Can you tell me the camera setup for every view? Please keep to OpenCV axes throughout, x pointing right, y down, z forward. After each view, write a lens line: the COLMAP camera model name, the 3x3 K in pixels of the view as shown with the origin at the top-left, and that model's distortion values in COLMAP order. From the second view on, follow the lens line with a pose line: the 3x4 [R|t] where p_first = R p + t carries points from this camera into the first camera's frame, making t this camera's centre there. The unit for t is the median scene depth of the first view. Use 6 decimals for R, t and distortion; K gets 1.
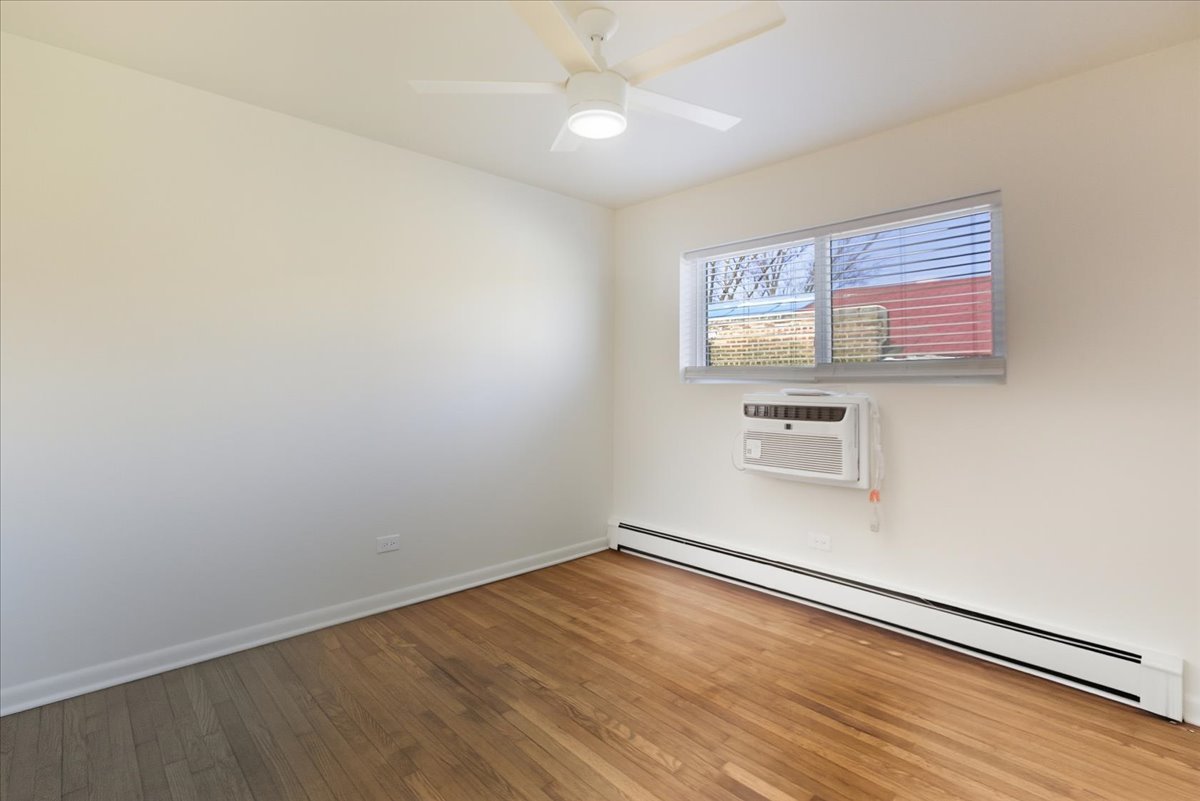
lens RADIAL K [[568.5, 0, 606.0], [0, 568.5, 350.9], [0, 0, 1]] dist [-0.002312, -0.000320]
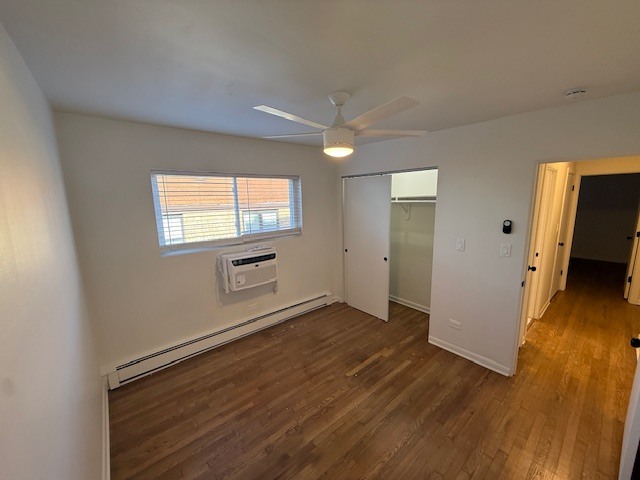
lens RADIAL K [[255.7, 0, 318.2], [0, 255.7, 241.0], [0, 0, 1]] dist [0.000514, 0.000149]
pose [[0.066453, -0.180386, 0.981349, -0.761310], [-0.036900, 0.982406, 0.183079, -0.190444], [-0.997107, -0.048378, 0.058627, 0.789255]]
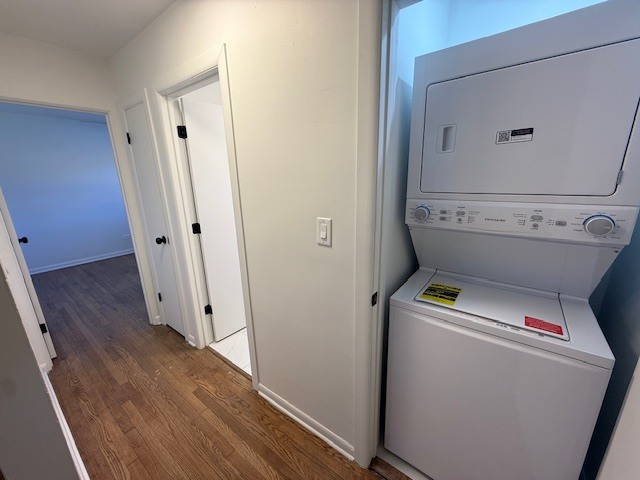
lens RADIAL K [[255.7, 0, 318.2], [0, 255.7, 241.0], [0, 0, 1]] dist [0.000514, 0.000149]
pose [[0.986548, -0.093446, 0.134127, 0.759837], [0.042579, 0.939074, 0.341068, -0.180604], [-0.157827, -0.330769, 0.930421, -0.938518]]
